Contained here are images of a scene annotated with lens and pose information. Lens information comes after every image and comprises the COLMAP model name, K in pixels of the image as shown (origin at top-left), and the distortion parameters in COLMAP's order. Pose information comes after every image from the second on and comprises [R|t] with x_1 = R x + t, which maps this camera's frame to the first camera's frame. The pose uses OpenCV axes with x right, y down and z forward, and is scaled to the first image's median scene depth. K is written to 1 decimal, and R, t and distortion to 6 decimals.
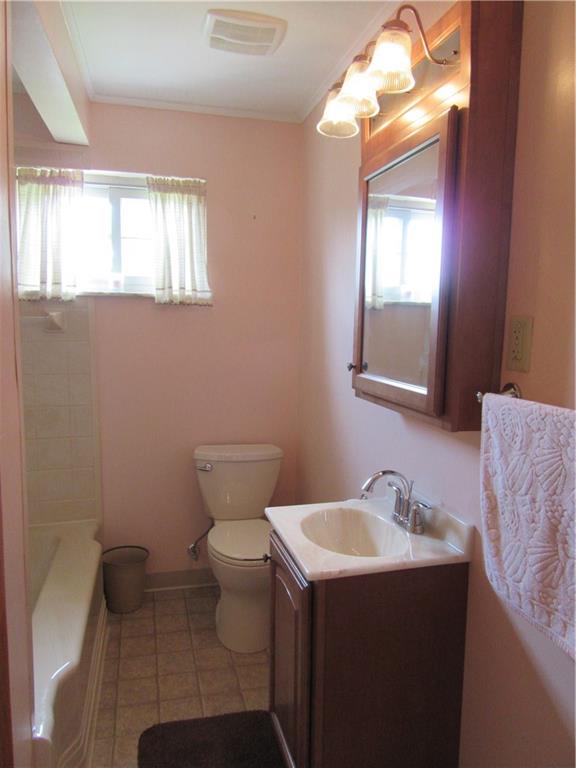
lens RADIAL K [[563.9, 0, 288.0], [0, 563.9, 384.0], [0, 0, 1]] dist [-0.012271, 0.004742]
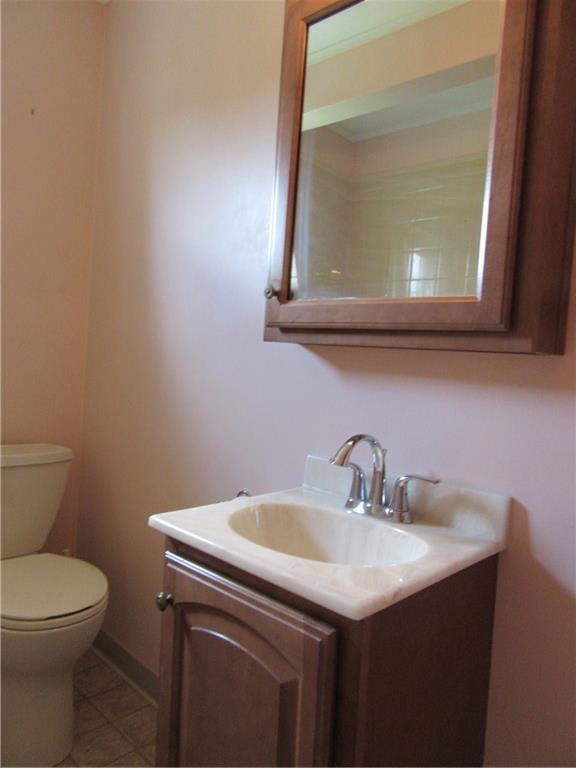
lens RADIAL K [[563.9, 0, 288.0], [0, 563.9, 384.0], [0, 0, 1]] dist [-0.012271, 0.004742]
pose [[0.858913, 0.015043, 0.511900, -0.239899], [0.008823, 0.998986, -0.044160, 0.121284], [-0.512045, 0.042446, 0.857909, 0.462809]]
